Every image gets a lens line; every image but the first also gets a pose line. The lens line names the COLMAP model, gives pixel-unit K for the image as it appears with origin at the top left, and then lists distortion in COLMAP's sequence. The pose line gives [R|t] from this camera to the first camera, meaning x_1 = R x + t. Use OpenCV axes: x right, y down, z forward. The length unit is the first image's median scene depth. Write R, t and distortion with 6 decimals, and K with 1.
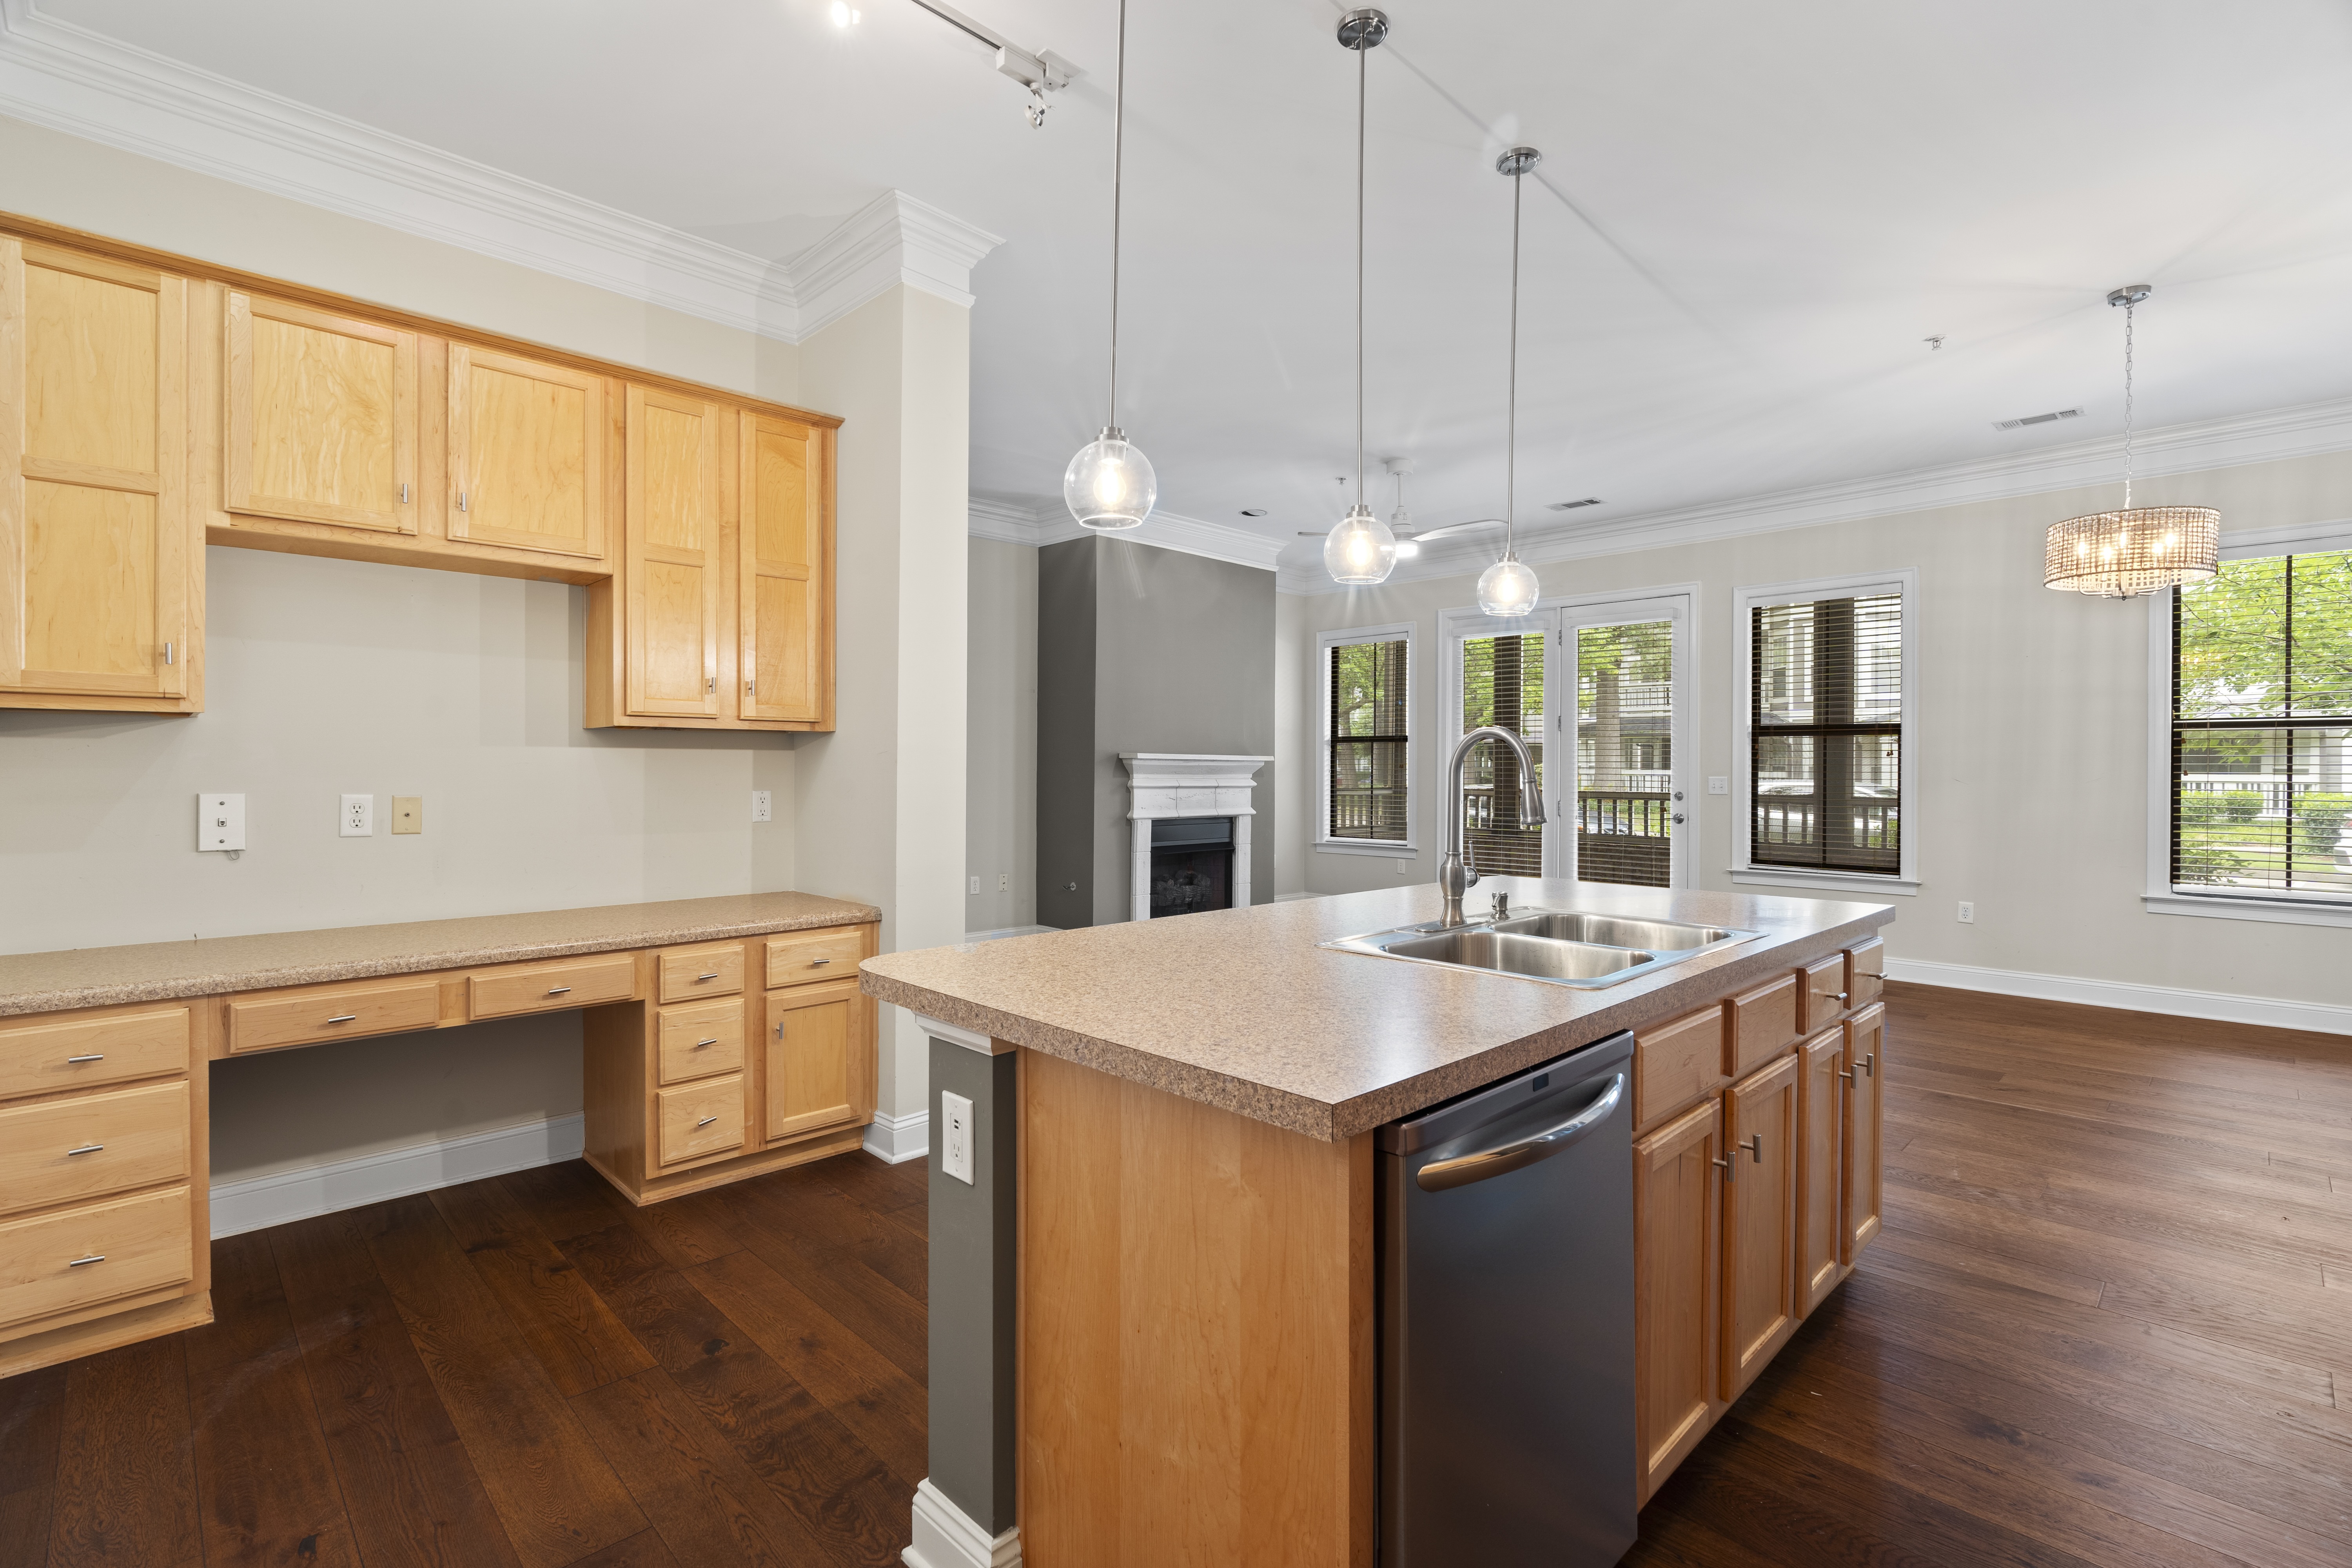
lens RADIAL K [[1071.6, 0, 1165.5], [0, 1071.6, 773.4], [0, 0, 1]] dist [0.000284, 0.000418]
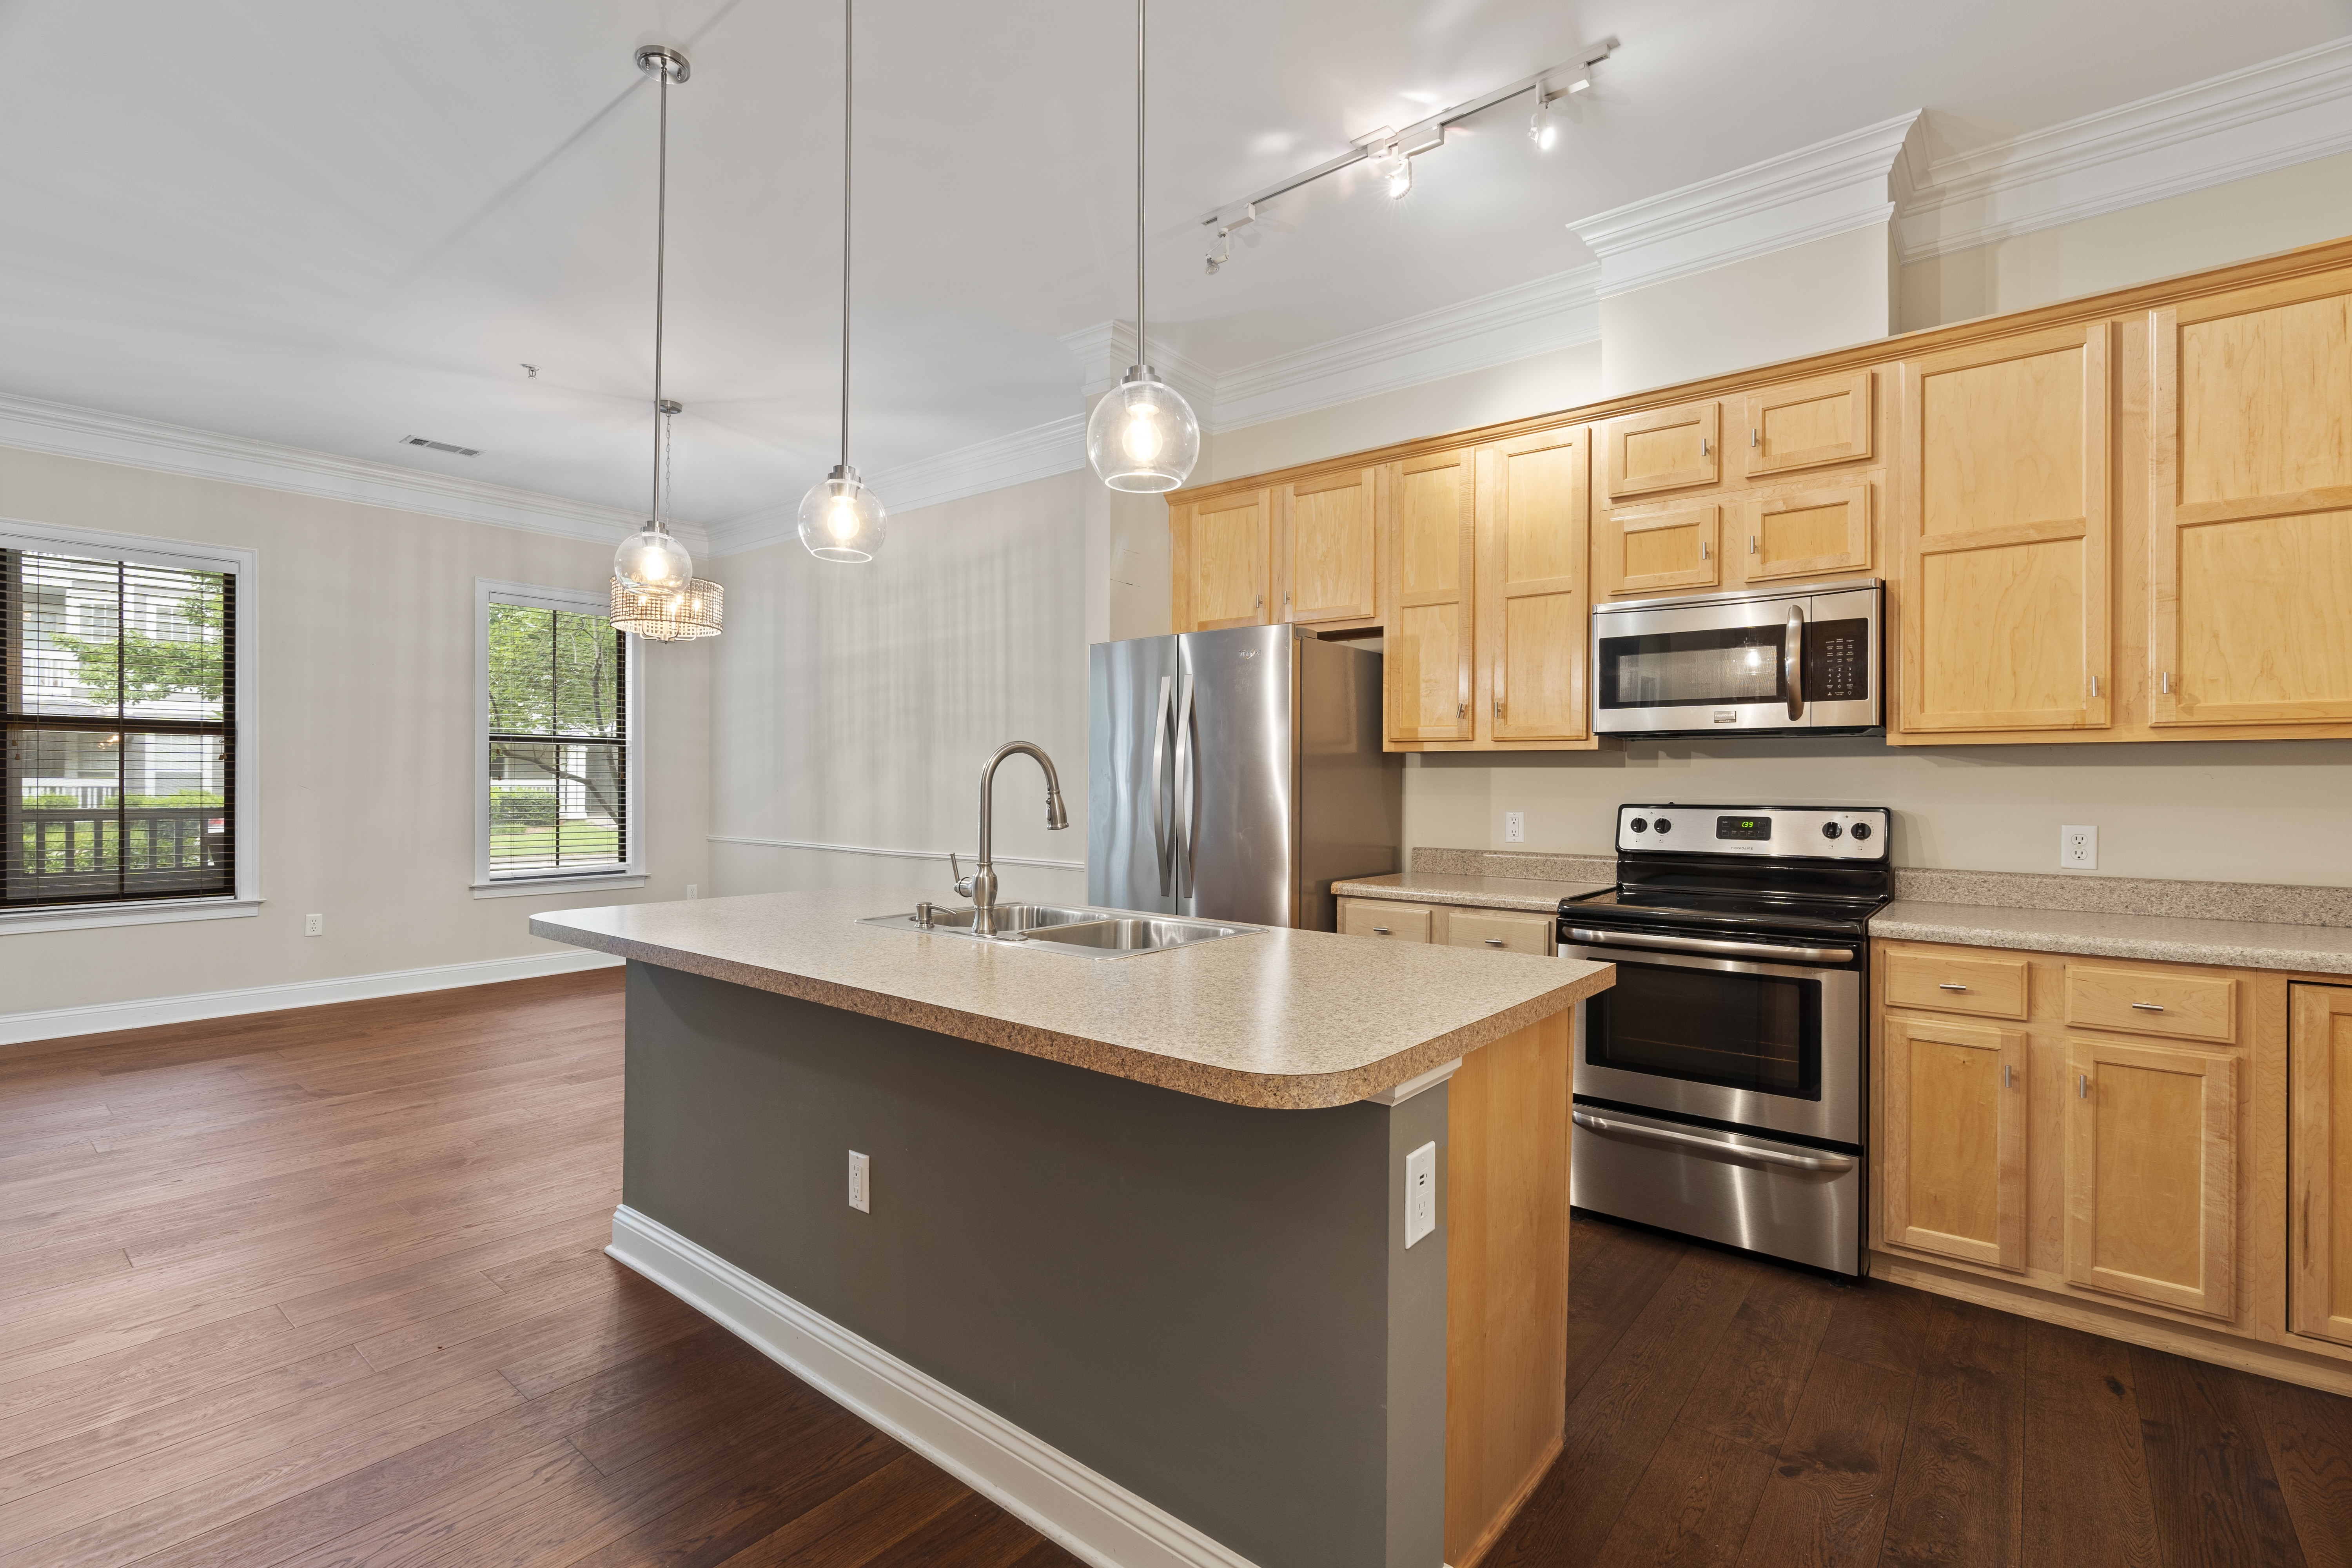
lens RADIAL K [[1064.4, 0, 1176.0], [0, 1064.4, 784.0], [0, 0, 1]] dist [-0.002177, 0.000427]
pose [[-0.114344, -0.008881, 0.993401, -0.261850], [0.001245, 0.999958, 0.009083, -0.003272], [-0.993440, 0.002275, -0.114329, 0.324015]]
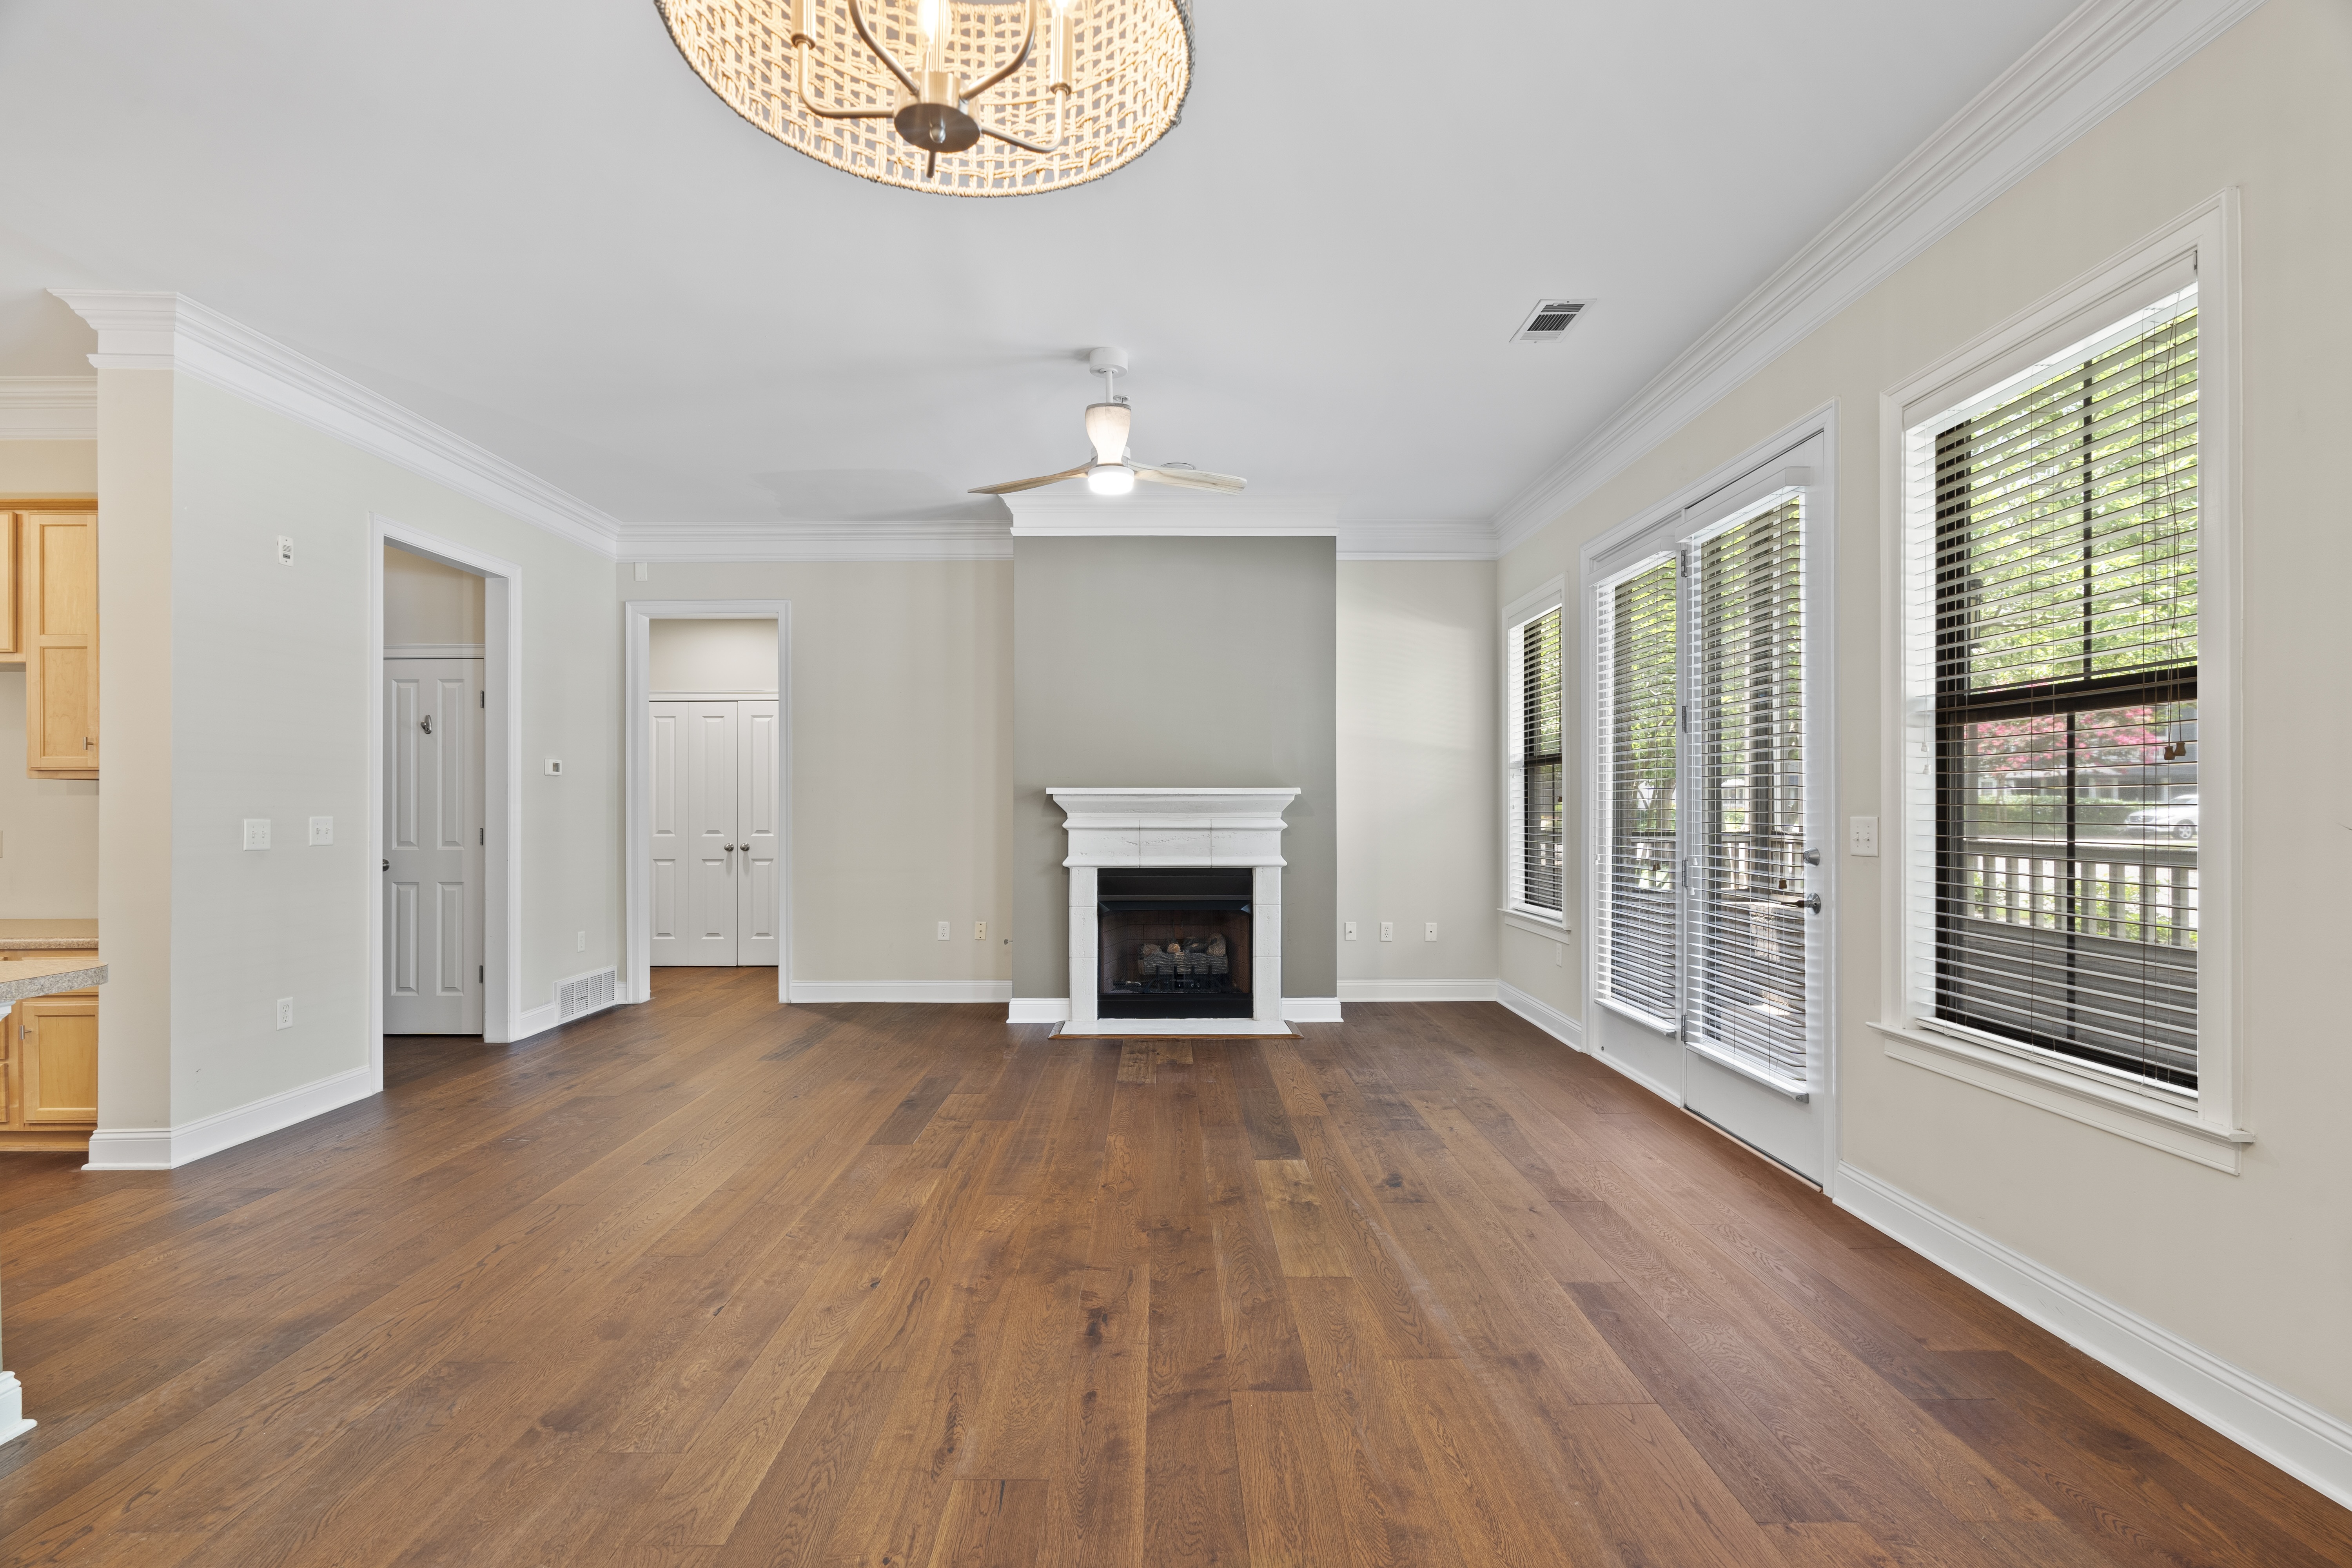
lens RADIAL K [[1060.1, 0, 1162.9], [0, 1060.1, 800.2], [0, 0, 1]] dist [-0.006498, 0.001377]
pose [[0.717185, -0.009176, -0.696822, 0.665428], [0.002909, 0.999944, -0.010174, -0.000423], [0.696877, 0.005270, 0.717172, 0.511053]]
